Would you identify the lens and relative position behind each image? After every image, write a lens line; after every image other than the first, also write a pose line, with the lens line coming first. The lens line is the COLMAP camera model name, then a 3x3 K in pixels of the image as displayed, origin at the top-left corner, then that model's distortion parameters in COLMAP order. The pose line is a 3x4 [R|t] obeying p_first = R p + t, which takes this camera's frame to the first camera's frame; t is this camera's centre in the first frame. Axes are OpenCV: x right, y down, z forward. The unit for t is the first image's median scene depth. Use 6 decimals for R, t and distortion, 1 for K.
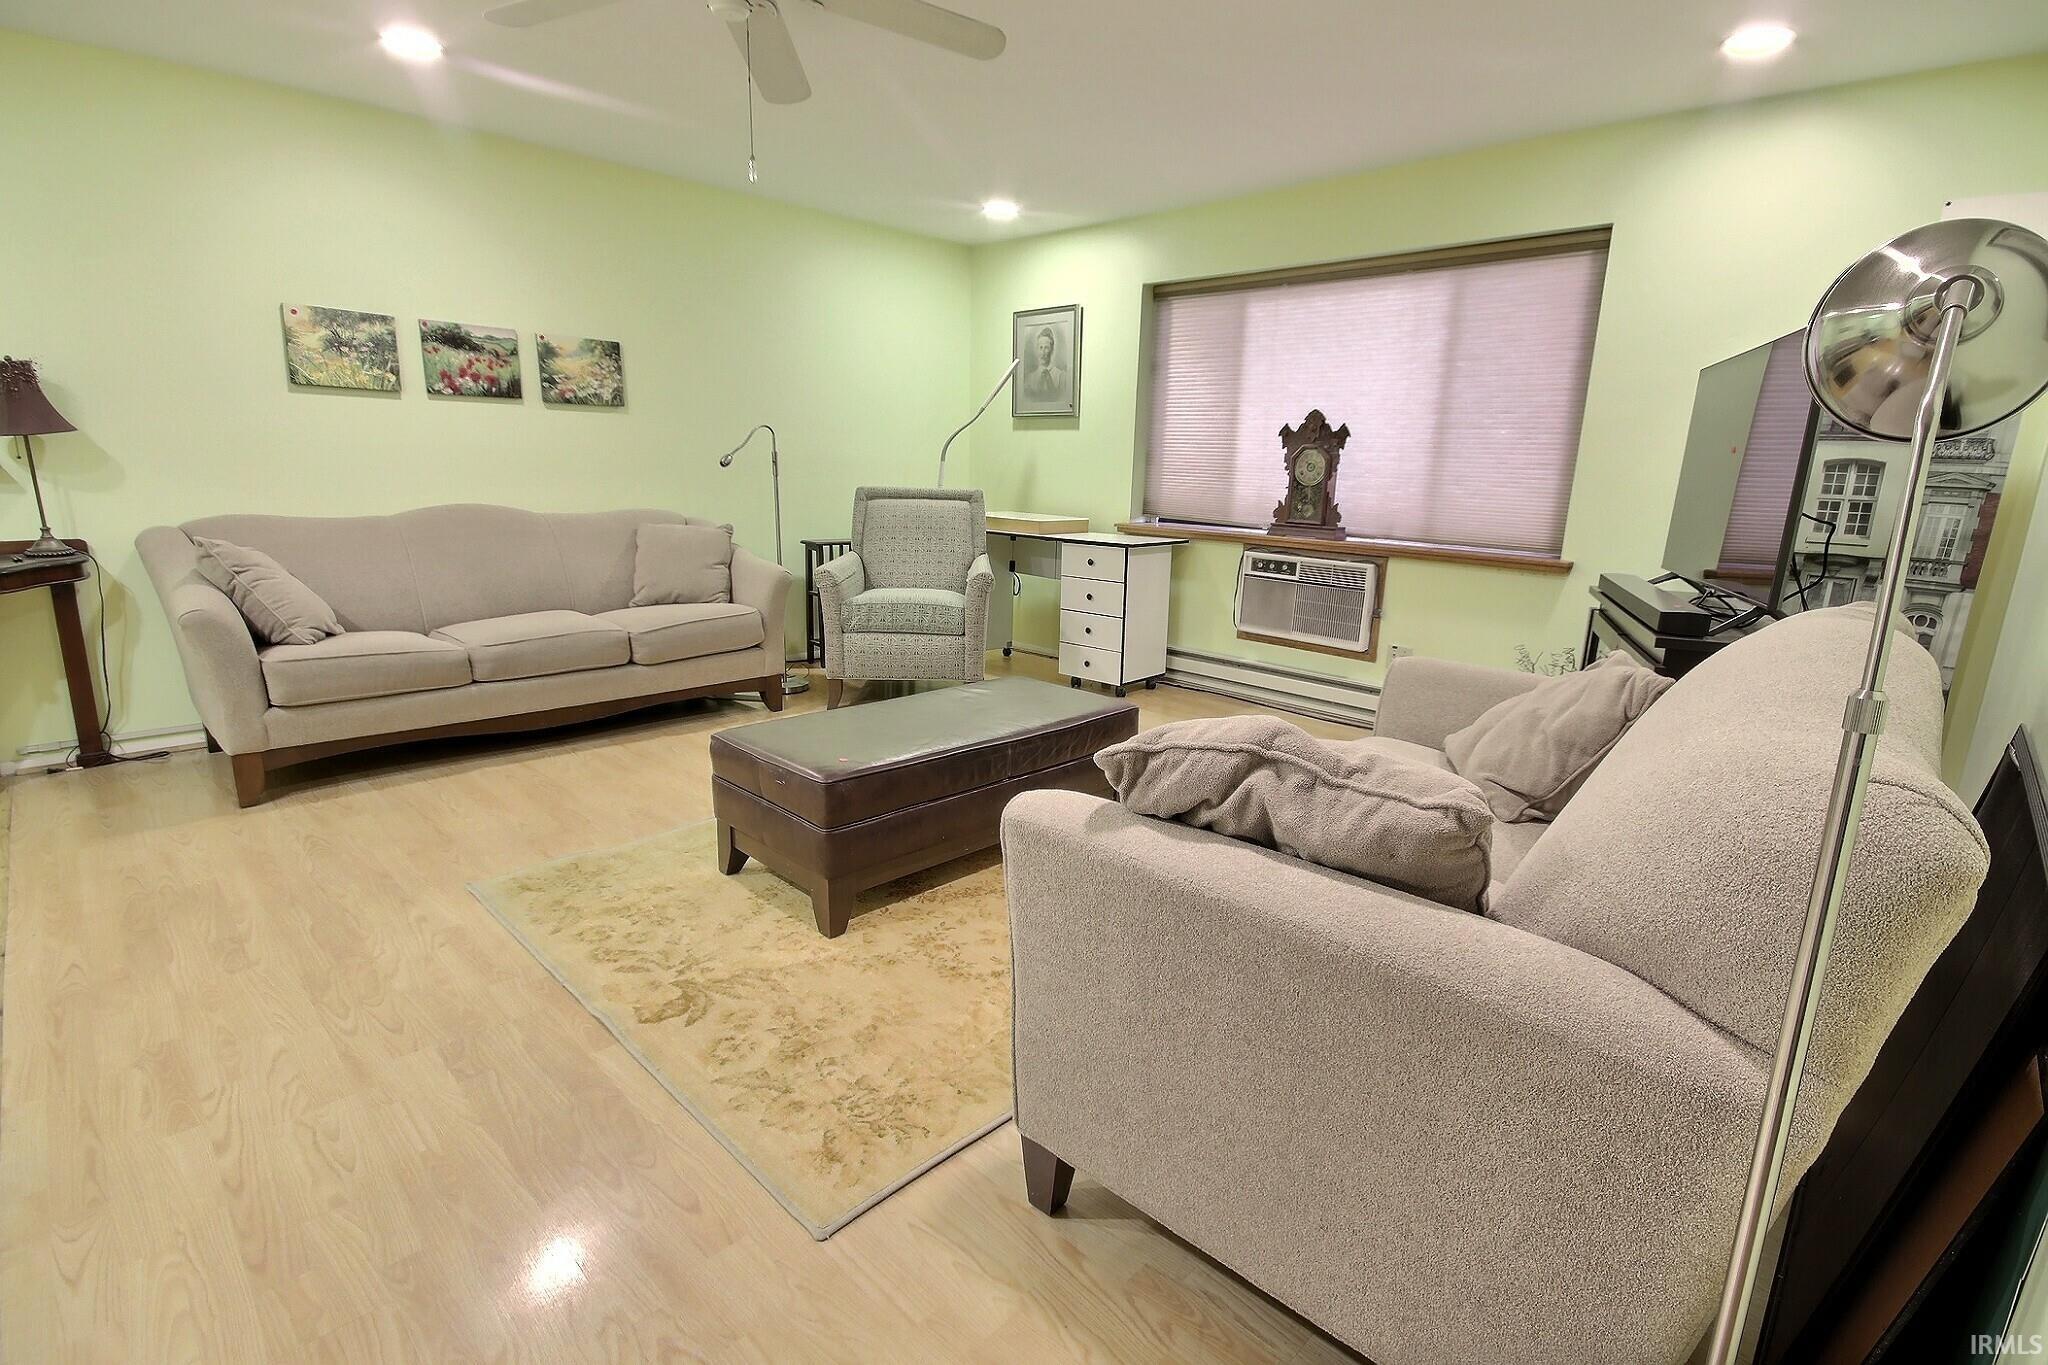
lens RADIAL K [[953.8, 0, 1022.4], [0, 953.8, 677.1], [0, 0, 1]] dist [-0.004044, -0.001786]
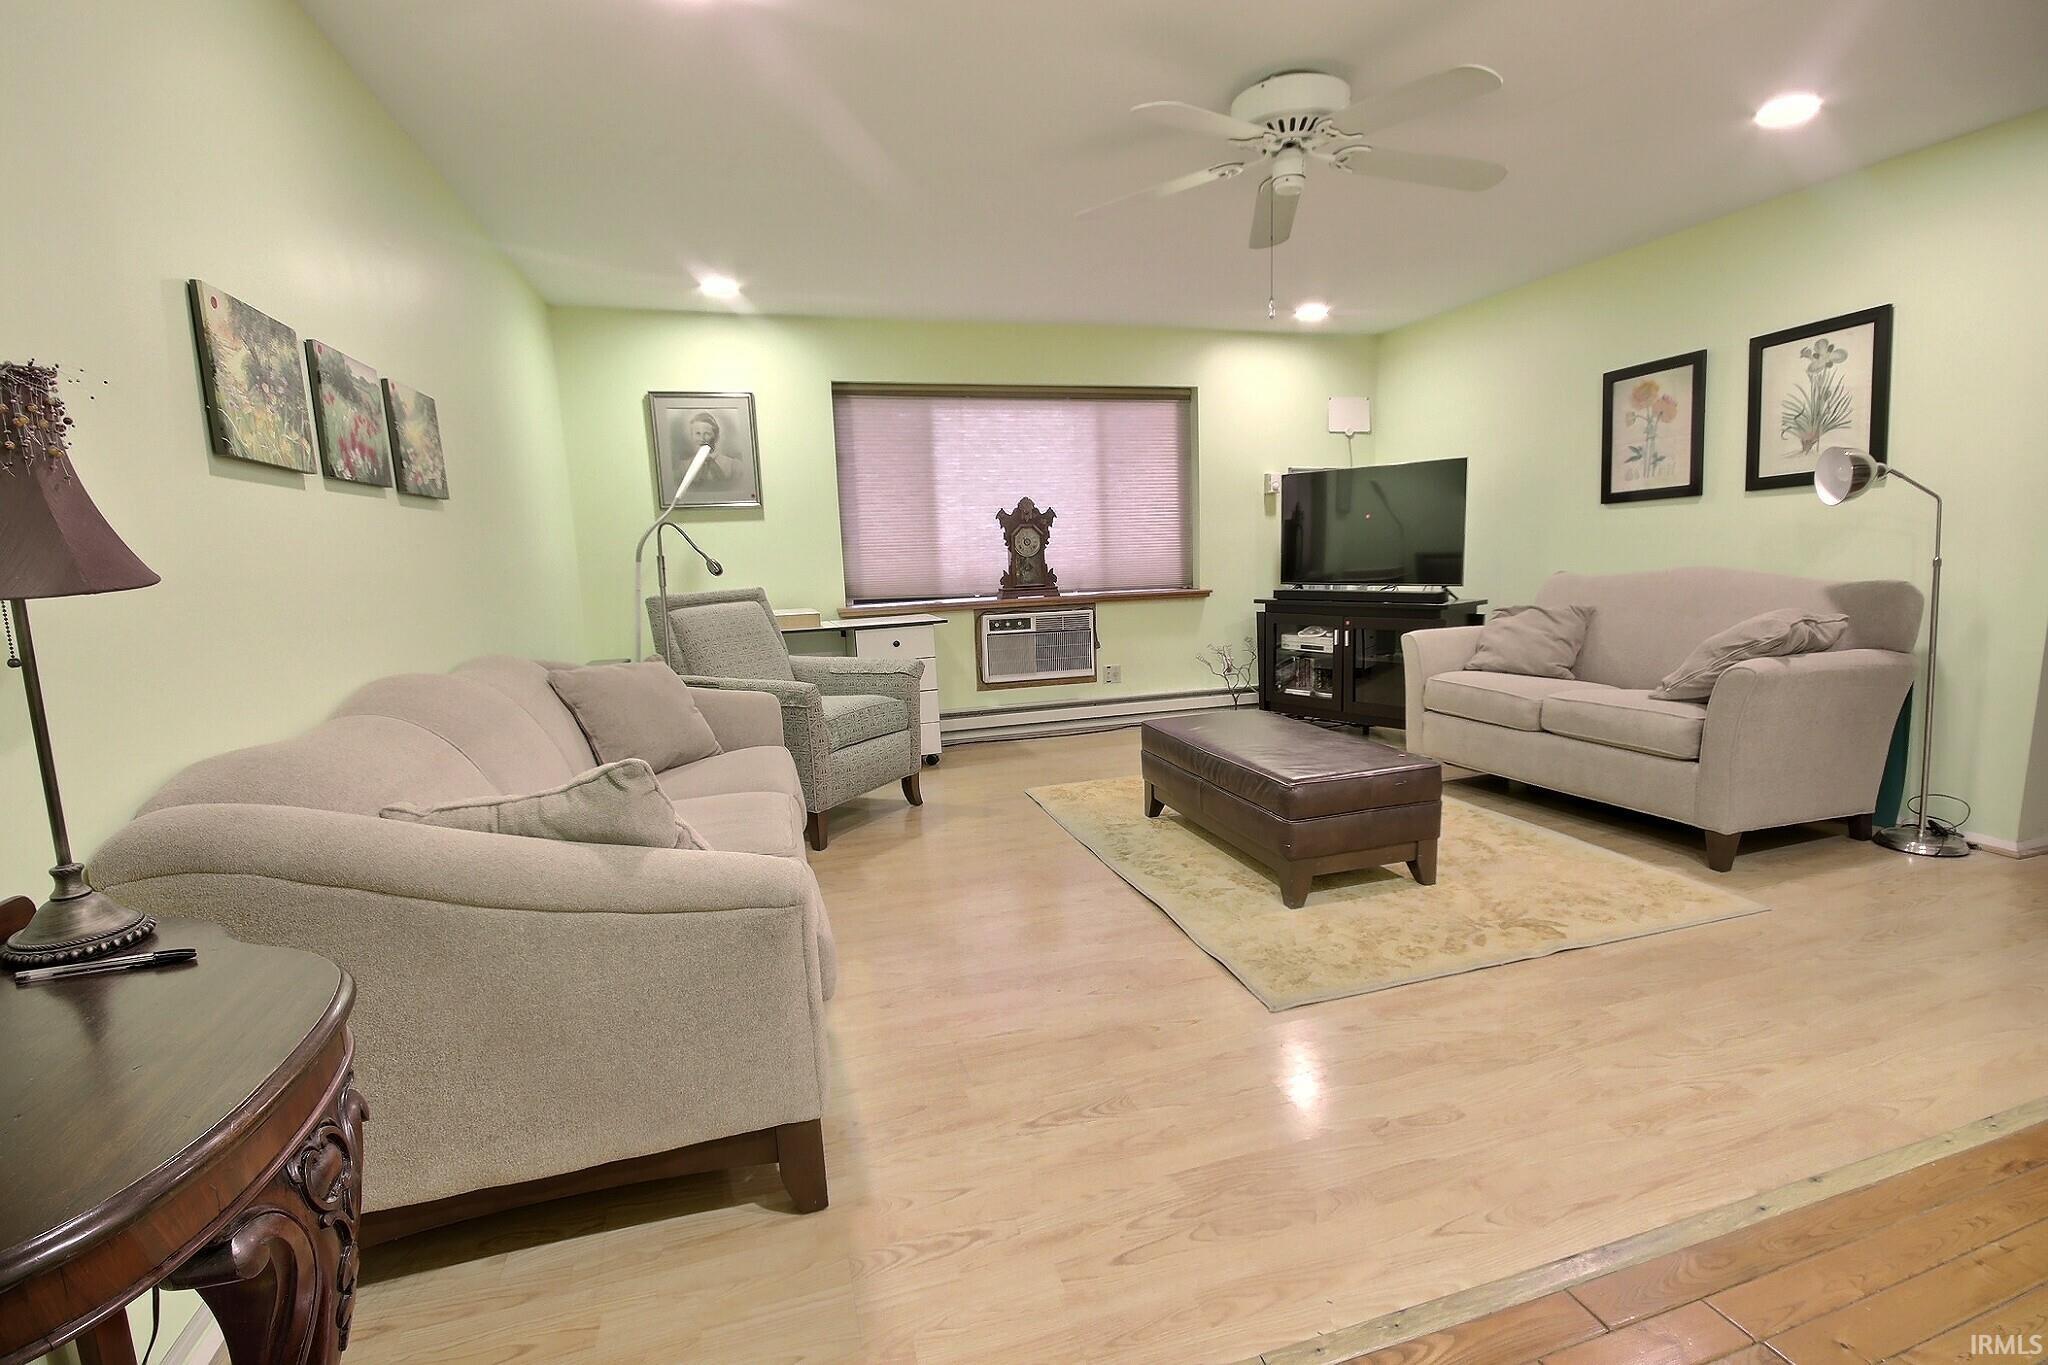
lens RADIAL K [[953.8, 0, 1050.6], [0, 953.8, 674.1], [0, 0, 1]] dist [-0.004044, -0.001786]
pose [[0.476227, -0.166713, 0.863374, -0.804956], [0.242536, 0.968679, 0.053266, -0.111068], [-0.845212, 0.184033, 0.501745, 0.372723]]
